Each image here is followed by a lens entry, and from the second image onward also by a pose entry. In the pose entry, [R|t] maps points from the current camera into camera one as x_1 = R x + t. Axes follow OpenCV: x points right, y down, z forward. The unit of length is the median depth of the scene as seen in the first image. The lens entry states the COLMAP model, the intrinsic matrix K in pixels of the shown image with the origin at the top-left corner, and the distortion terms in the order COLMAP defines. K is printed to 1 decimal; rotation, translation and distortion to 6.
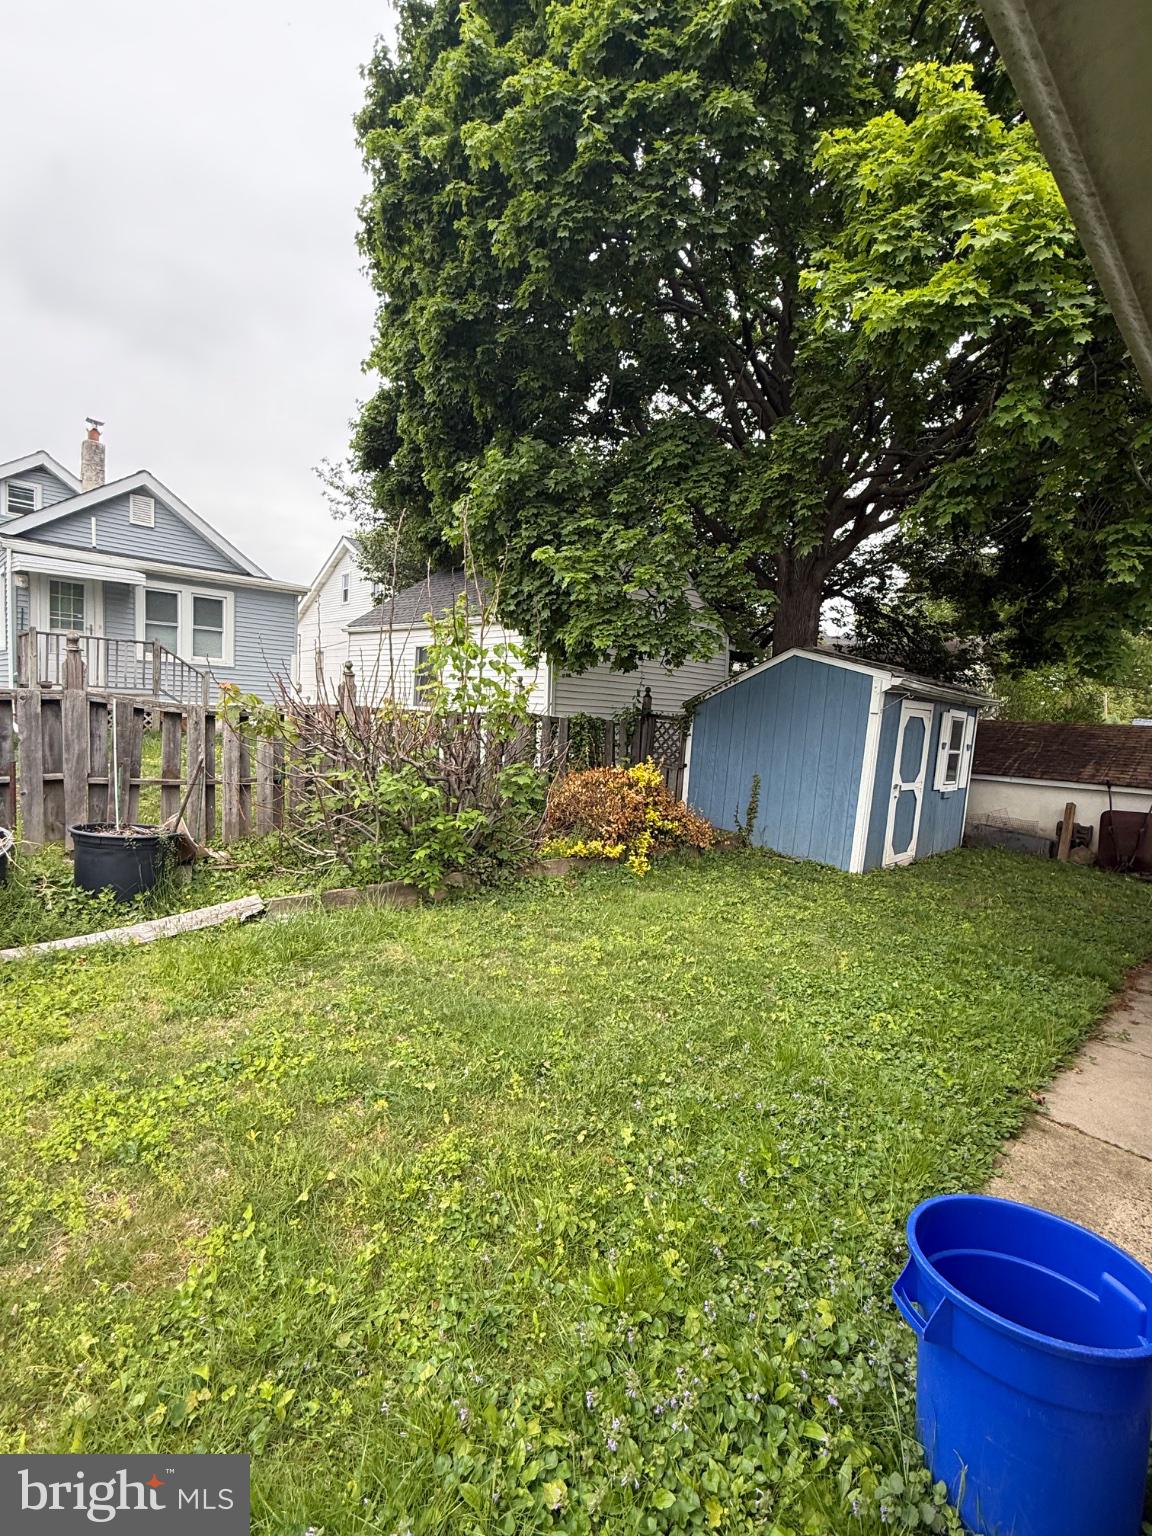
lens RADIAL K [[716.6, 0, 581.0], [0, 716.6, 778.7], [0, 0, 1]] dist [-0.000004, -0.000990]
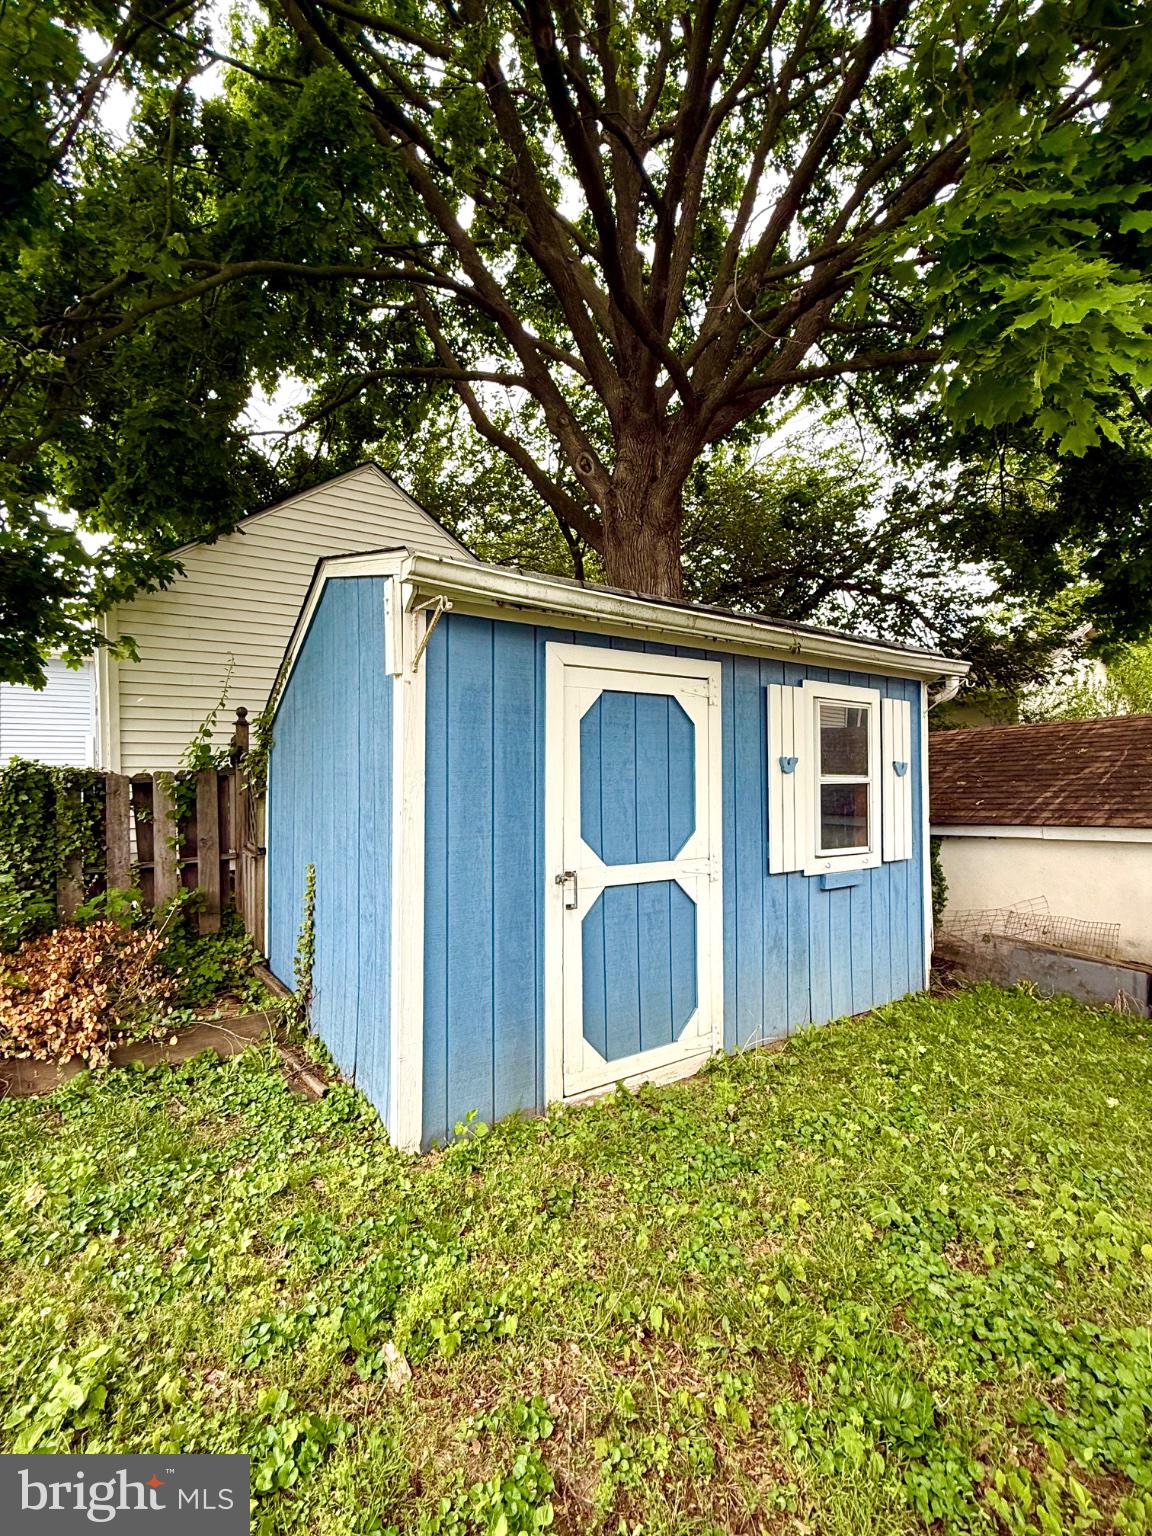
lens RADIAL K [[716.6, 0, 575.6], [0, 716.6, 772.5], [0, 0, 1]] dist [-0.000004, -0.000990]
pose [[0.976928, -0.087949, -0.194618, 0.453696], [0.062396, 0.989050, -0.133744, 0.006443], [0.204250, 0.118515, 0.971718, 0.553359]]
